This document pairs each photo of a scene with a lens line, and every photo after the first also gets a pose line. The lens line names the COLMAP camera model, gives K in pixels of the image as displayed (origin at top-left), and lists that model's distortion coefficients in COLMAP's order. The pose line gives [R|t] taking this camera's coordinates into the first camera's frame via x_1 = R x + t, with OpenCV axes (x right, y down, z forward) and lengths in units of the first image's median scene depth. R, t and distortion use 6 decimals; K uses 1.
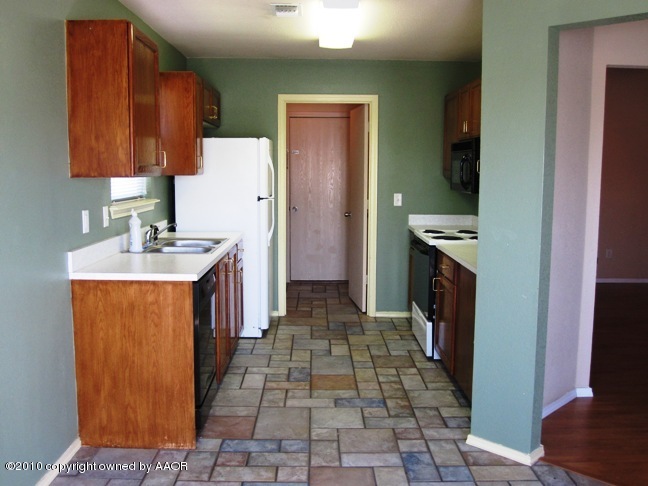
lens RADIAL K [[629.7, 0, 321.0], [0, 629.7, 242.0], [0, 0, 1]] dist [-0.080713, 0.023636]
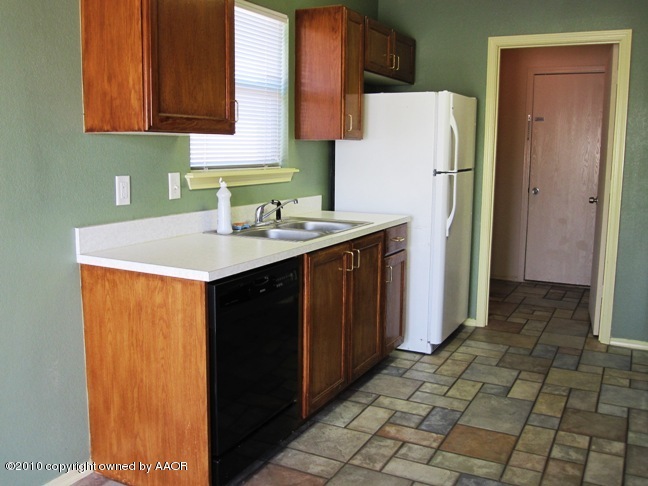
lens RADIAL K [[629.7, 0, 321.0], [0, 629.7, 242.0], [0, 0, 1]] dist [-0.080713, 0.023636]
pose [[0.882927, 0.072737, -0.463842, 0.178282], [-0.058347, 0.997267, 0.045320, -0.015373], [0.465871, -0.012951, 0.884758, 0.354133]]
